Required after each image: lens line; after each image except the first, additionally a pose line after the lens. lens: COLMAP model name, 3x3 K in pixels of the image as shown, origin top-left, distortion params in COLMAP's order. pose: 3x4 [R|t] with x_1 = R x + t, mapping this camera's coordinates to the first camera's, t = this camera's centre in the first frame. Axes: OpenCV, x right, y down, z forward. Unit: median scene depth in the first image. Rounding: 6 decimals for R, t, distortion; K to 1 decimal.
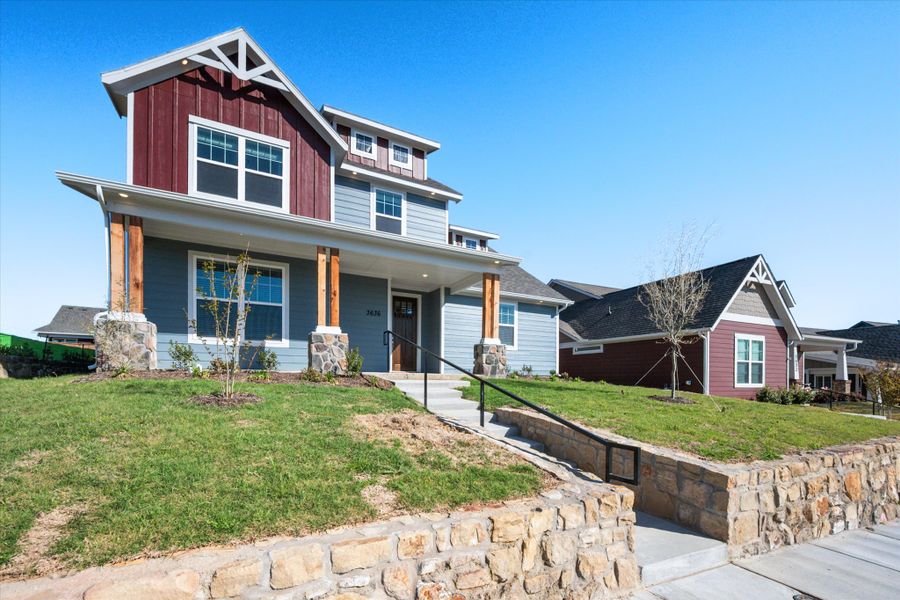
lens RADIAL K [[370.9, 0, 450.7], [0, 370.9, 373.3], [0, 0, 1]] dist [-0.000735, -0.000024]
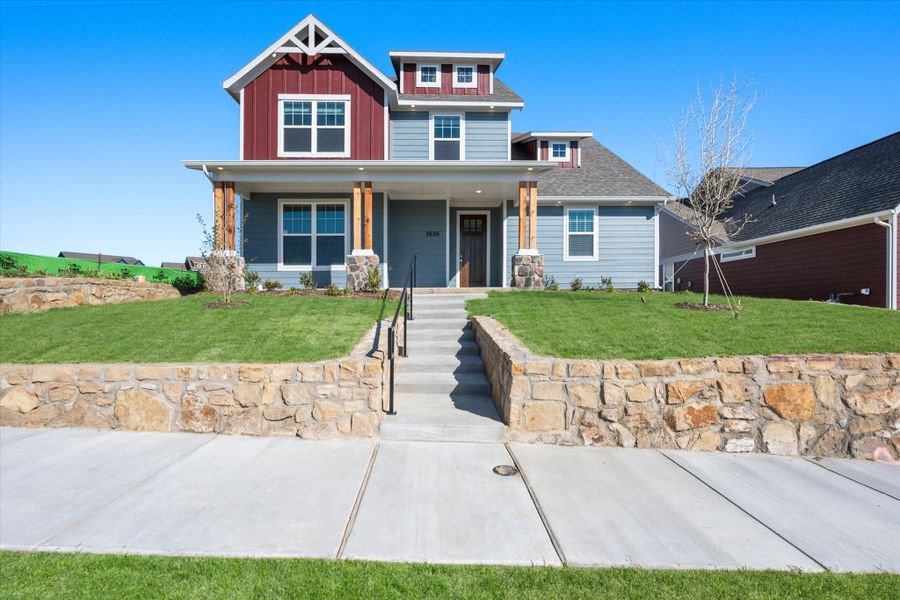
lens RADIAL K [[413.7, 0, 453.8], [0, 413.7, 290.5], [0, 0, 1]] dist [0.001186, -0.000251]
pose [[0.910122, -0.034198, -0.412927, 0.401551], [0.025965, 0.999337, -0.025535, 0.036657], [0.413526, 0.012518, 0.910406, -0.048979]]
